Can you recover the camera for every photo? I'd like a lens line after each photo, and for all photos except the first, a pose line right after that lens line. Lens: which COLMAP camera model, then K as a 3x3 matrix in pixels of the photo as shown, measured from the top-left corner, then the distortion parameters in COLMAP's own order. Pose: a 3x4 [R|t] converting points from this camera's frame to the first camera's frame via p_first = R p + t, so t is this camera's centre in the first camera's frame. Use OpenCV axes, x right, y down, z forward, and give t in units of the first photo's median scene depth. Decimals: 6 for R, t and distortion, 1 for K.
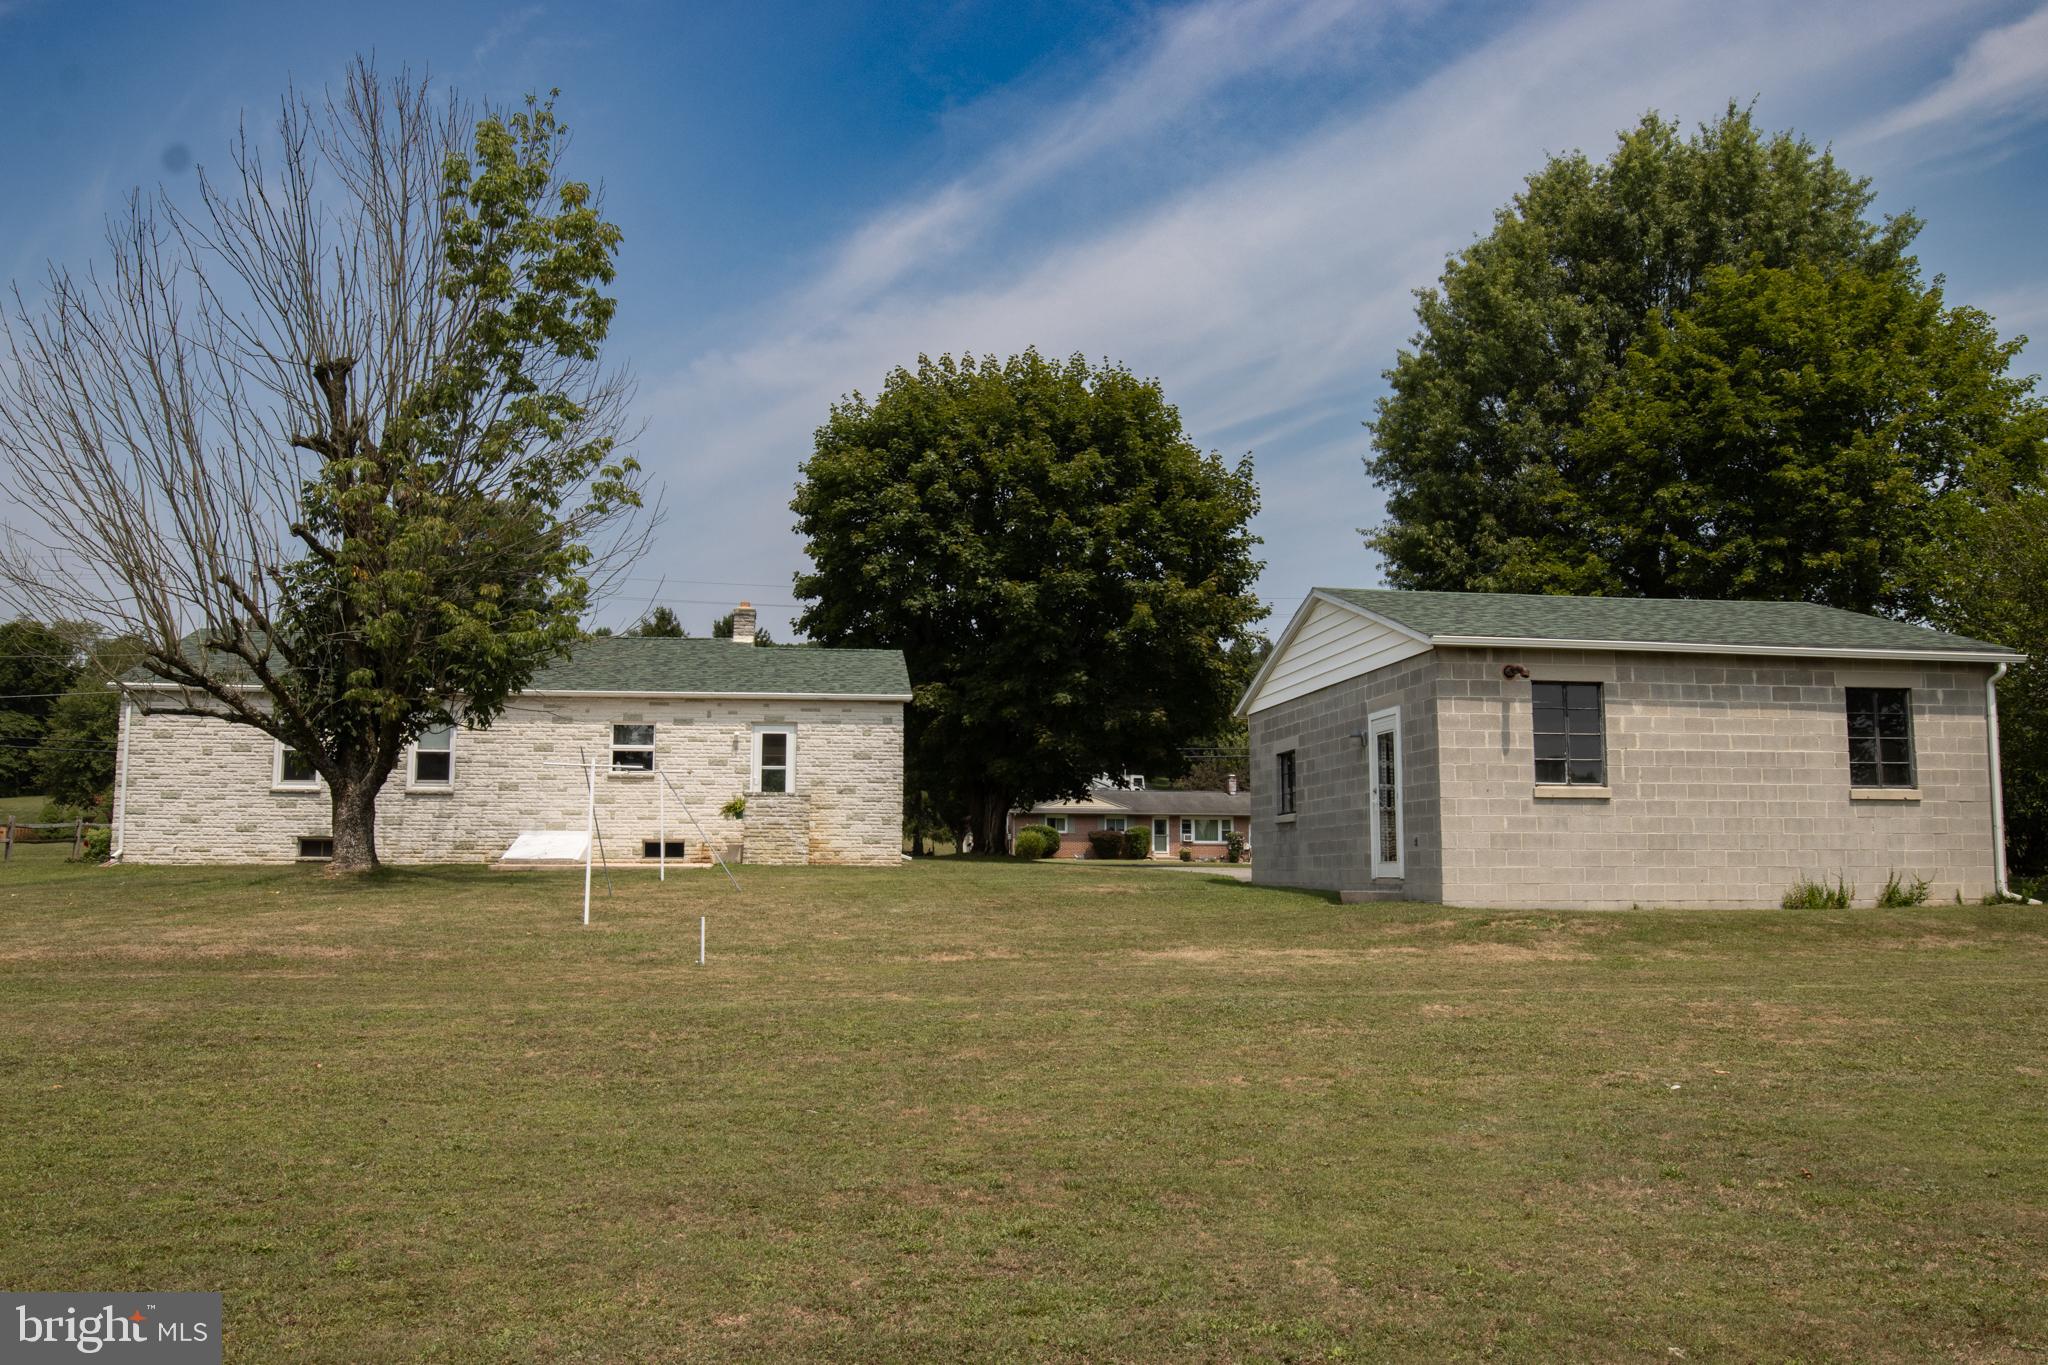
lens RADIAL K [[1545.5, 0, 1001.3], [0, 1545.5, 687.6], [0, 0, 1]] dist [-0.031756, -0.005894]
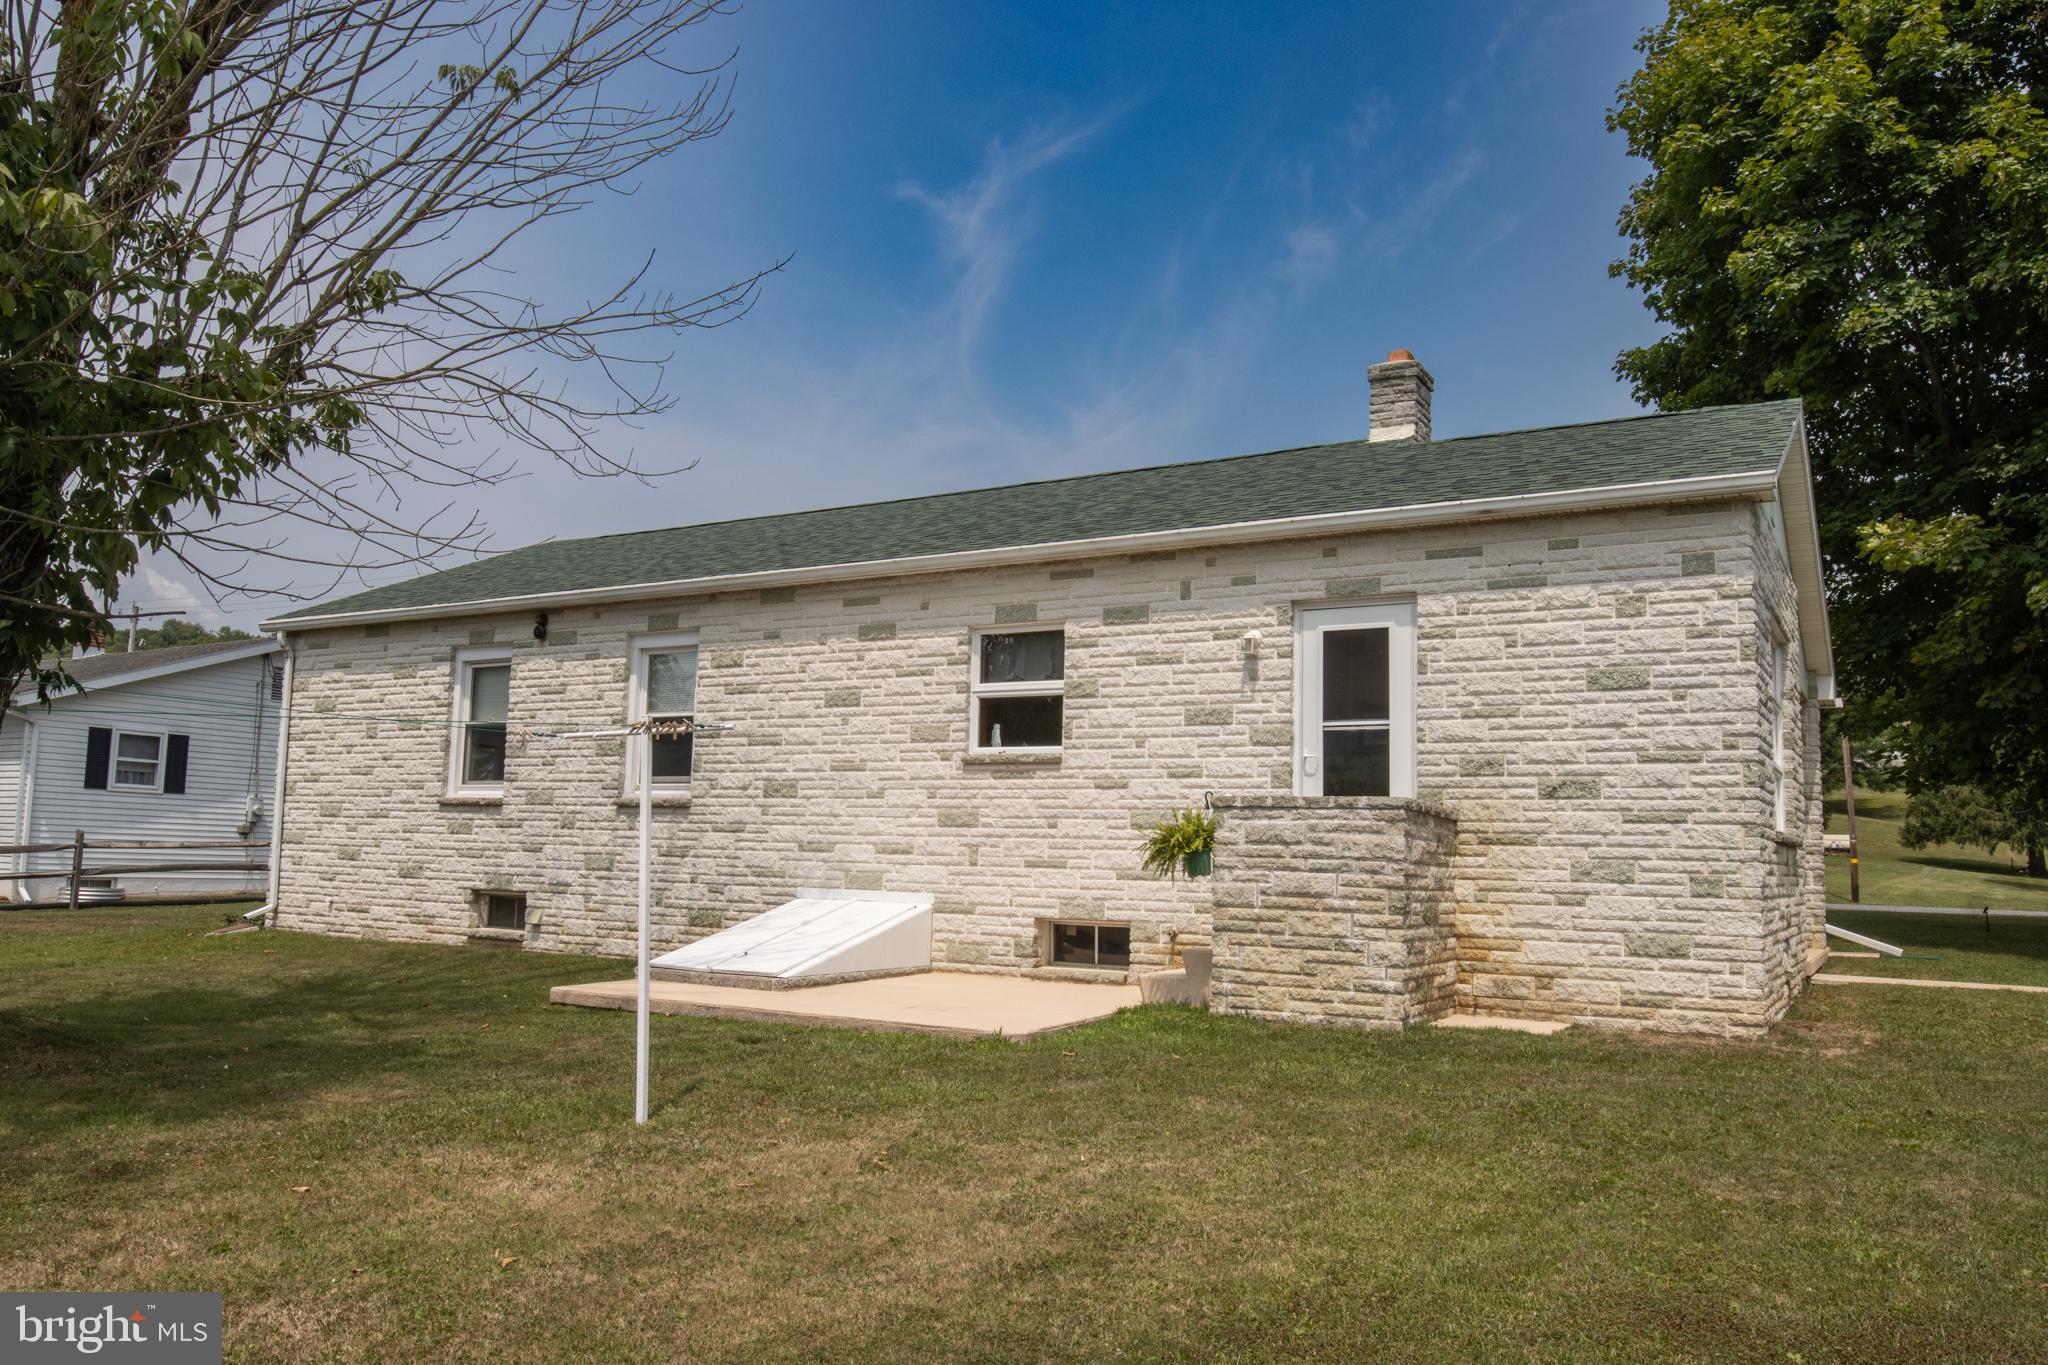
lens RADIAL K [[1545.5, 0, 1001.3], [0, 1545.5, 687.6], [0, 0, 1]] dist [-0.031756, -0.005894]
pose [[0.788313, -0.050786, -0.613175, 0.004995], [0.049388, 0.998595, -0.019215, 0.046554], [0.613289, -0.015136, 0.789714, 0.681275]]
